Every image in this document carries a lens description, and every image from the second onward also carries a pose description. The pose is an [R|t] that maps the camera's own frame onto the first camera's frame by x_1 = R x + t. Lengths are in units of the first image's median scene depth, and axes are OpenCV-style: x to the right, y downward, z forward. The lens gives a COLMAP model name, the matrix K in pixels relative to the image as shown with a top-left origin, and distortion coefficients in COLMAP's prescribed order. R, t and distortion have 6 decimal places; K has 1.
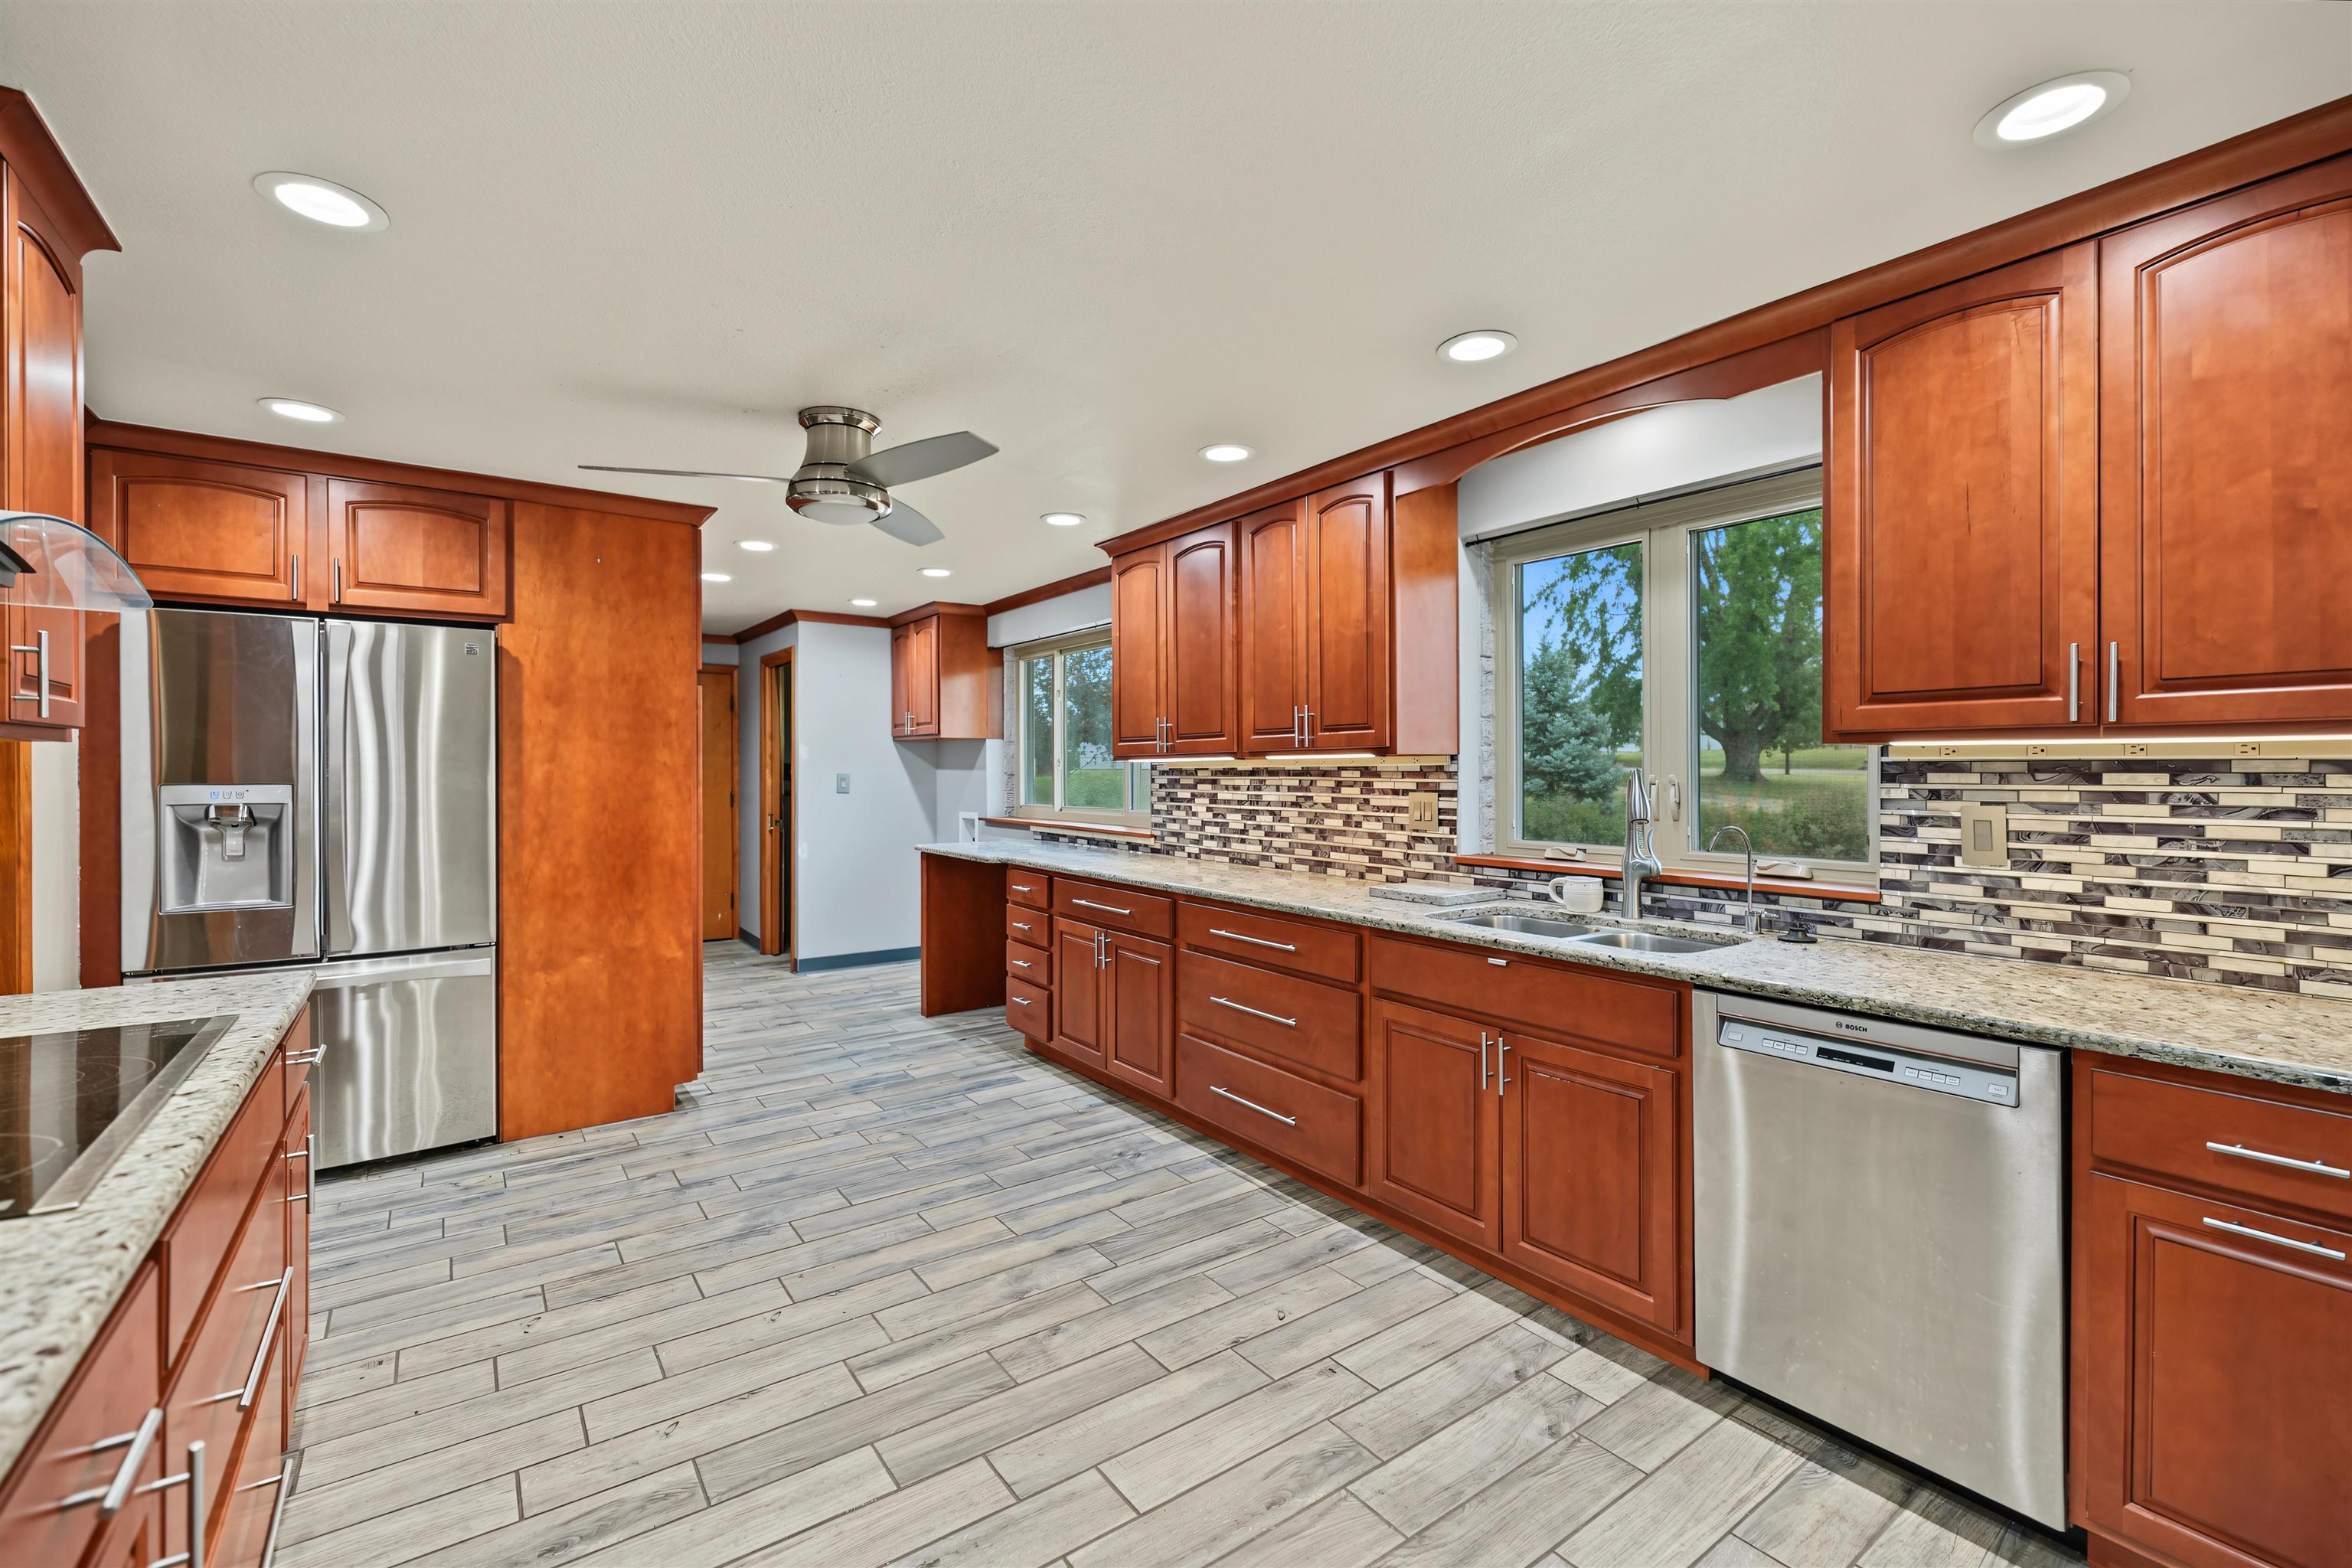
lens RADIAL K [[1013.4, 0, 1180.1], [0, 1013.4, 775.8], [0, 0, 1]] dist [-0.000347, 0.000054]
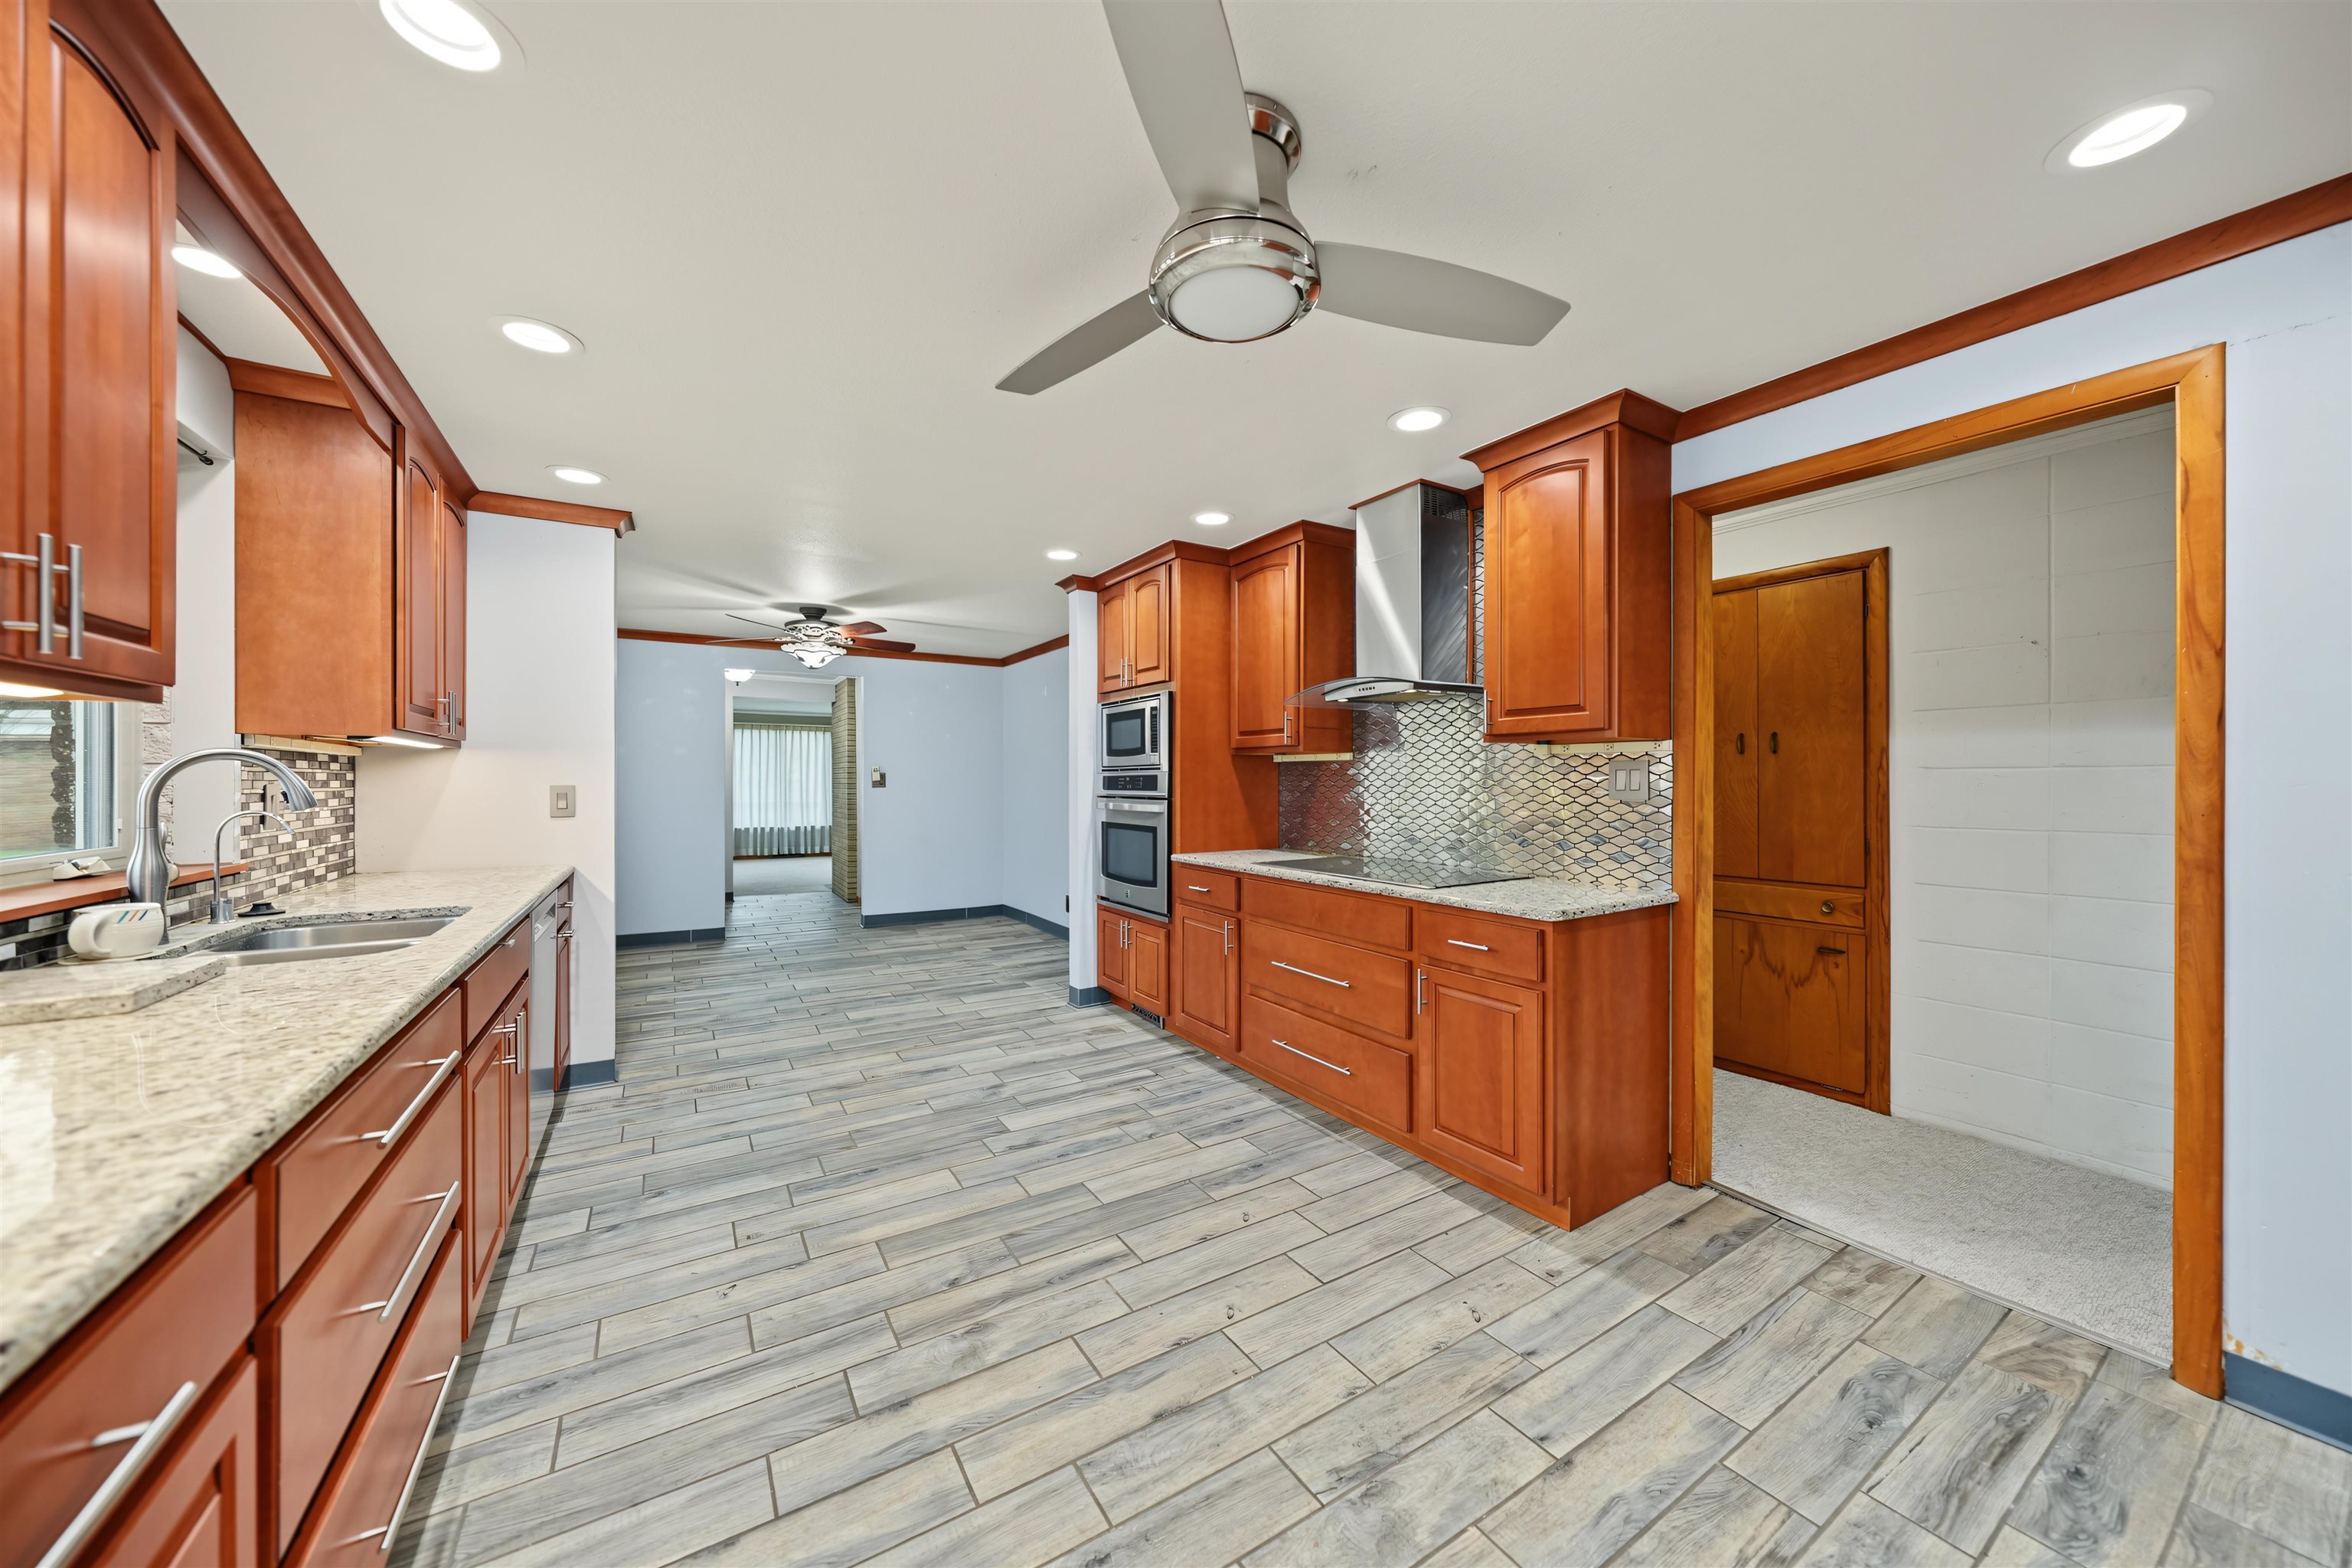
lens RADIAL K [[810.6, 0, 1182.9], [0, 810.6, 777.2], [0, 0, 1]] dist [-0.000282, 0.000002]
pose [[-0.998094, 0.001330, 0.061691, -0.393211], [0.001360, 0.999999, 0.000452, 0.020097], [-0.061691, 0.000535, -0.998095, 1.735250]]
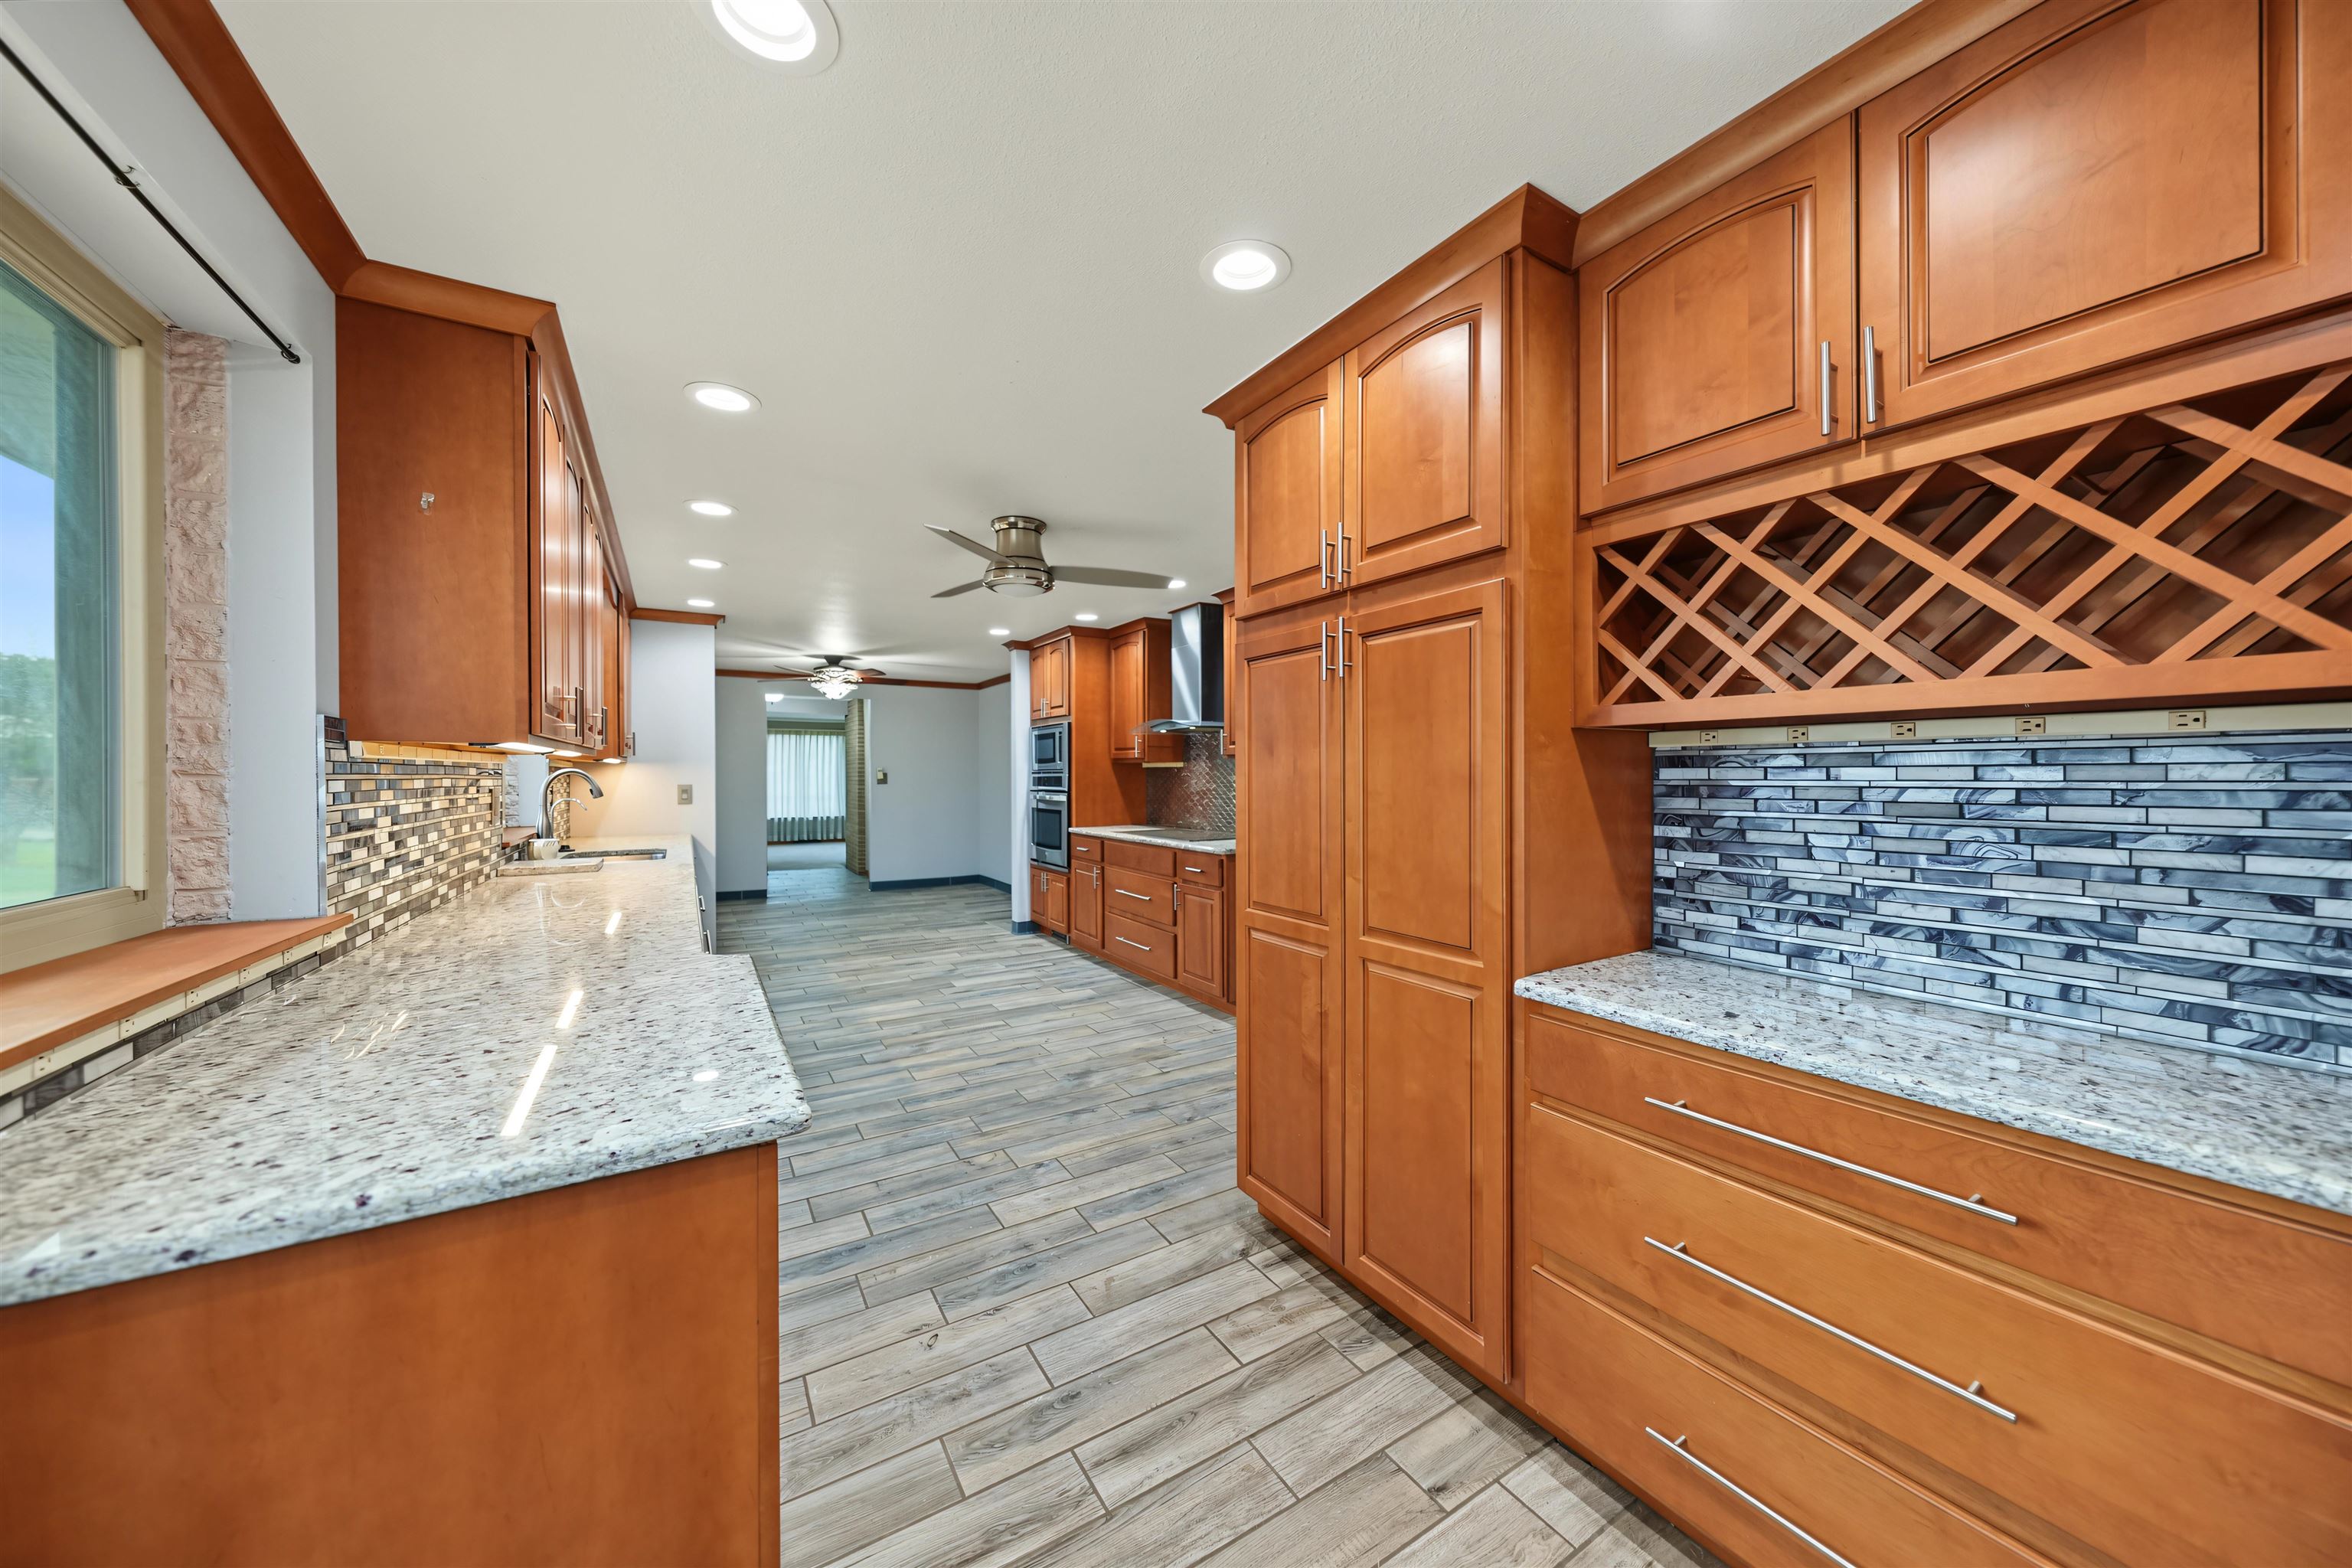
lens RADIAL K [[810.6, 0, 1189.8], [0, 810.6, 778.3], [0, 0, 1]] dist [-0.000282, 0.000002]
pose [[-0.997996, 0.001846, 0.063256, -0.754888], [0.002353, 0.999966, 0.007949, 0.004674], [-0.063239, 0.008082, -0.997966, 2.496647]]
